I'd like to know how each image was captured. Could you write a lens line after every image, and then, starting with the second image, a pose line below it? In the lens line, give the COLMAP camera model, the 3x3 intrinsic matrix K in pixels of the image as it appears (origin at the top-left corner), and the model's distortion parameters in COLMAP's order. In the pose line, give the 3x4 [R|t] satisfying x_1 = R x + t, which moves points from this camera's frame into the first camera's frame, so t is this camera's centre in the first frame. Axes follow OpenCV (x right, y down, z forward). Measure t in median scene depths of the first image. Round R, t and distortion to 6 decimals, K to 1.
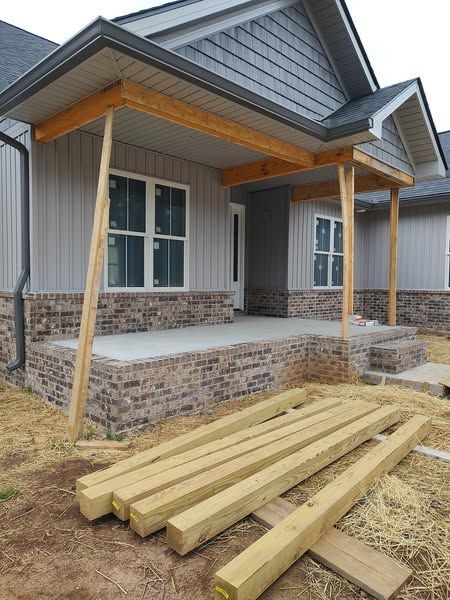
lens RADIAL K [[437.3, 0, 227.1], [0, 437.3, 305.4], [0, 0, 1]] dist [0.030981, -0.049850]
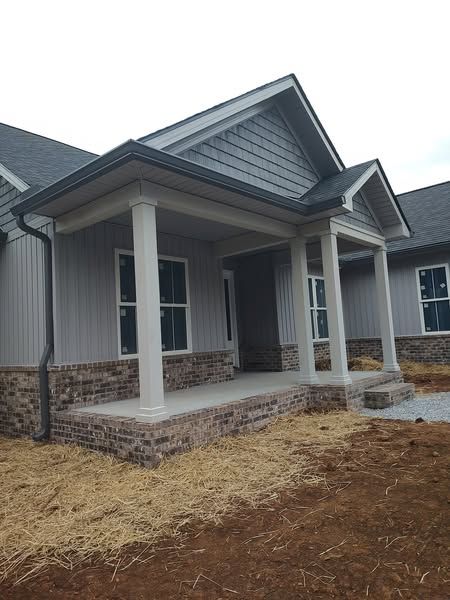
lens RADIAL K [[437.3, 0, 225.5], [0, 437.3, 301.2], [0, 0, 1]] dist [0.030981, -0.049850]
pose [[0.996289, -0.069998, 0.050088, -0.064675], [0.076535, 0.986694, -0.143446, 0.002949], [-0.039380, 0.146747, 0.988390, -0.112331]]
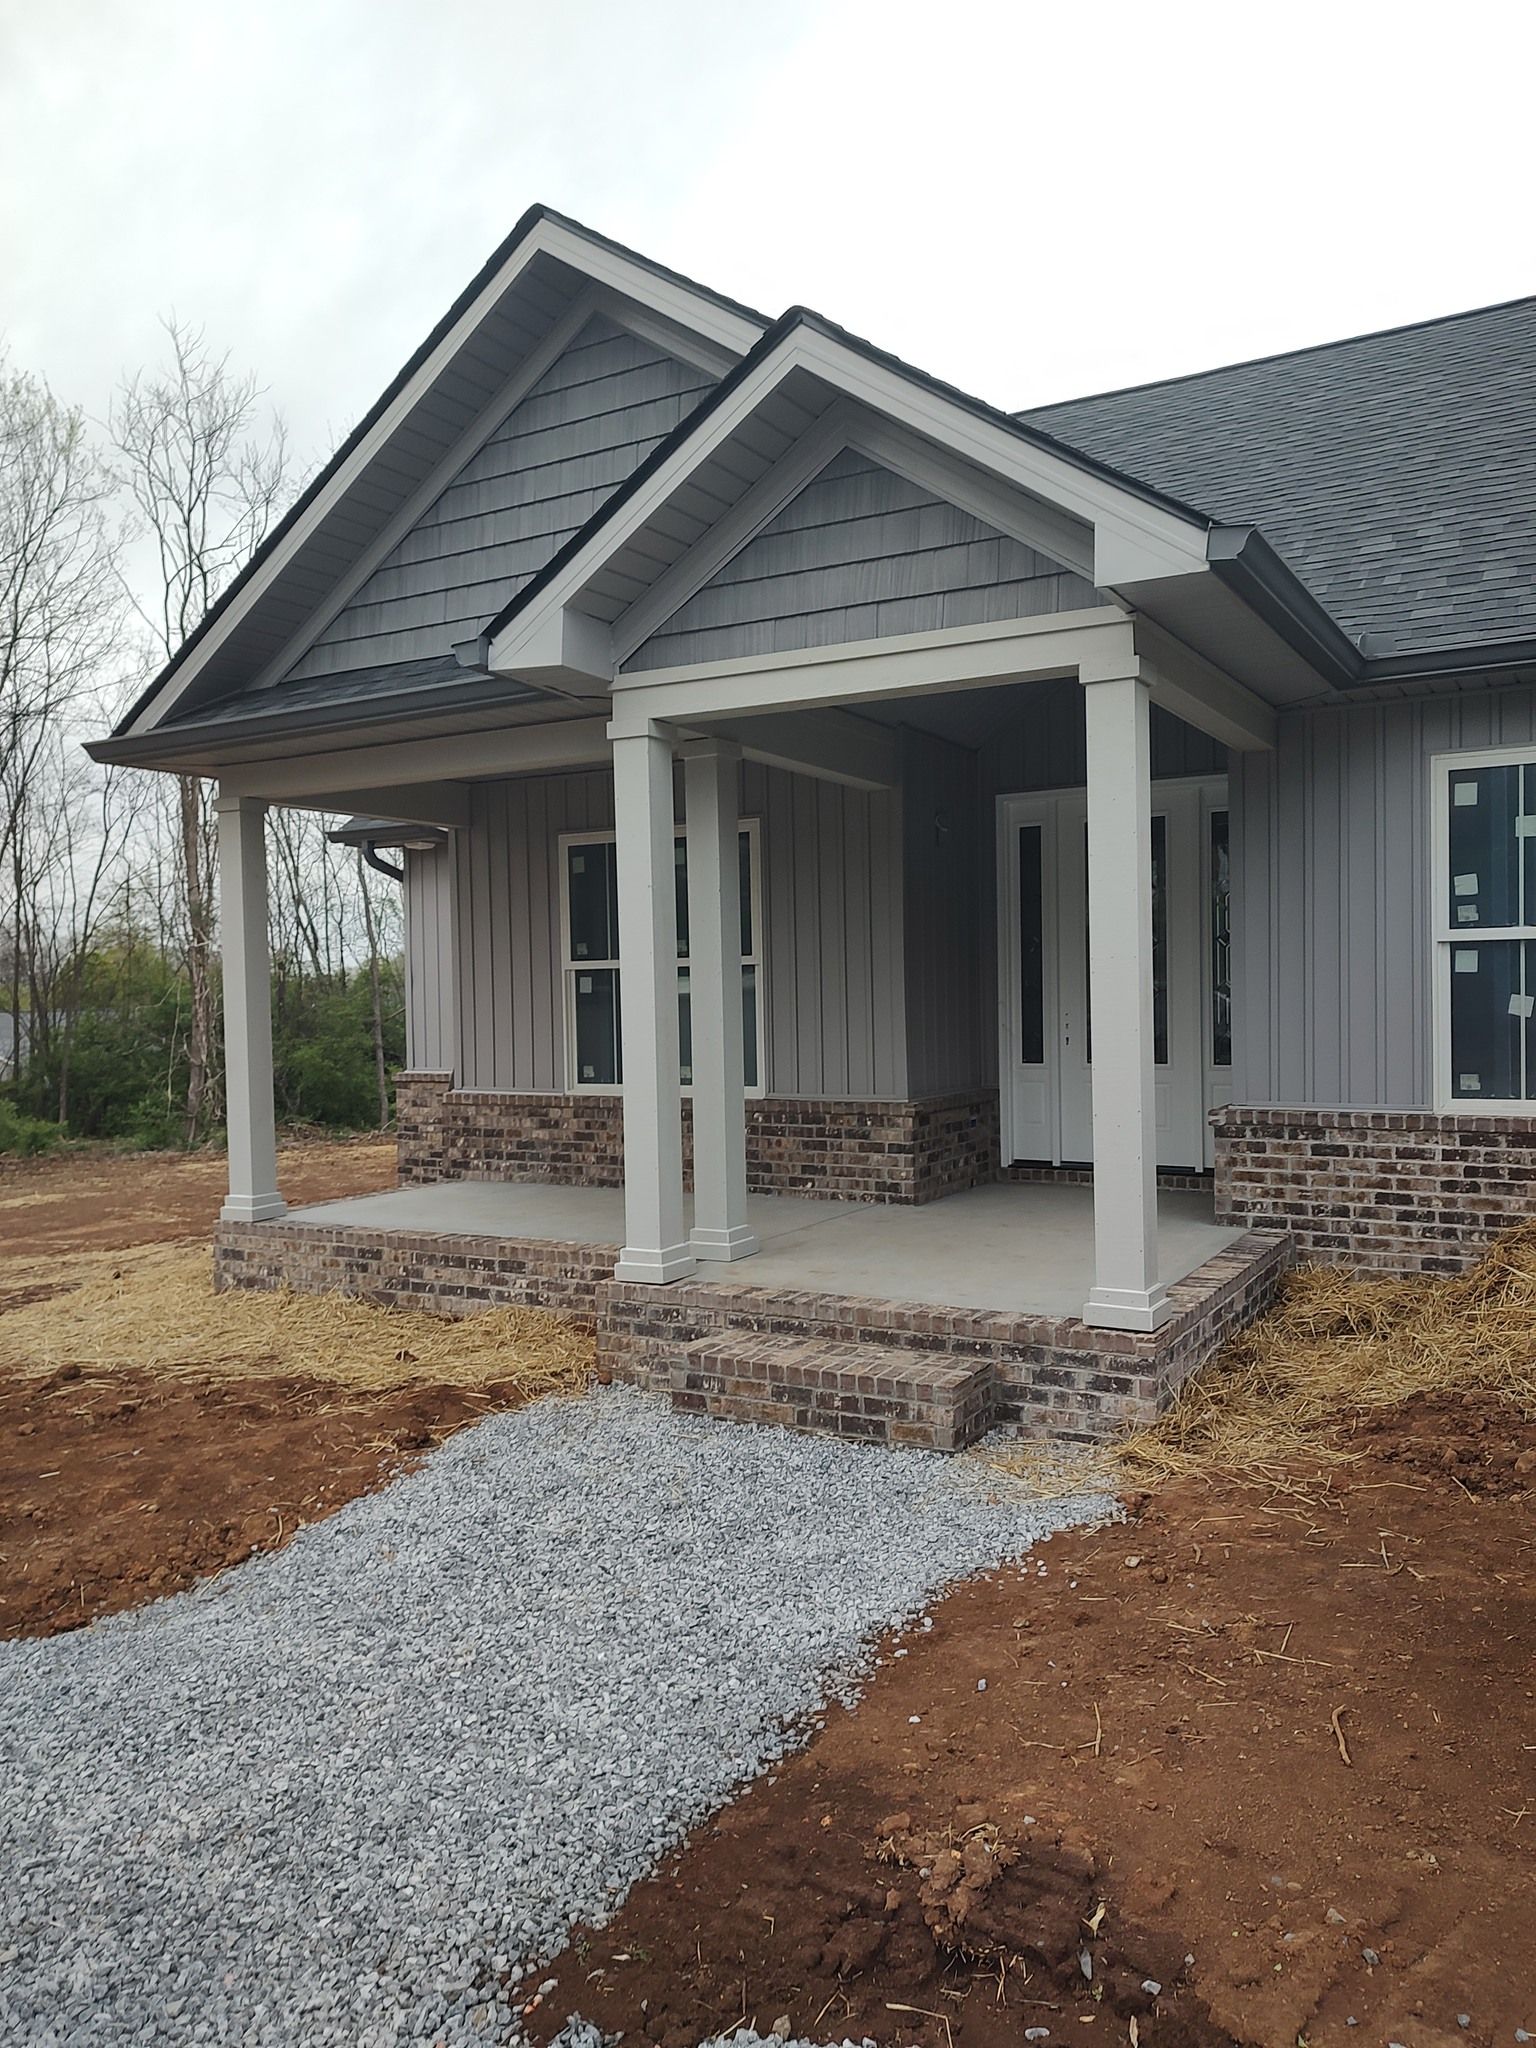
lens RADIAL K [[1492.5, 0, 771.5], [0, 1492.5, 1010.4], [0, 0, 1]] dist [0.030981, -0.049850]
pose [[0.219968, -0.004208, -0.975498, 1.448456], [-0.032648, 0.999399, -0.011673, -0.117382], [0.974961, 0.034416, 0.219699, 0.917555]]
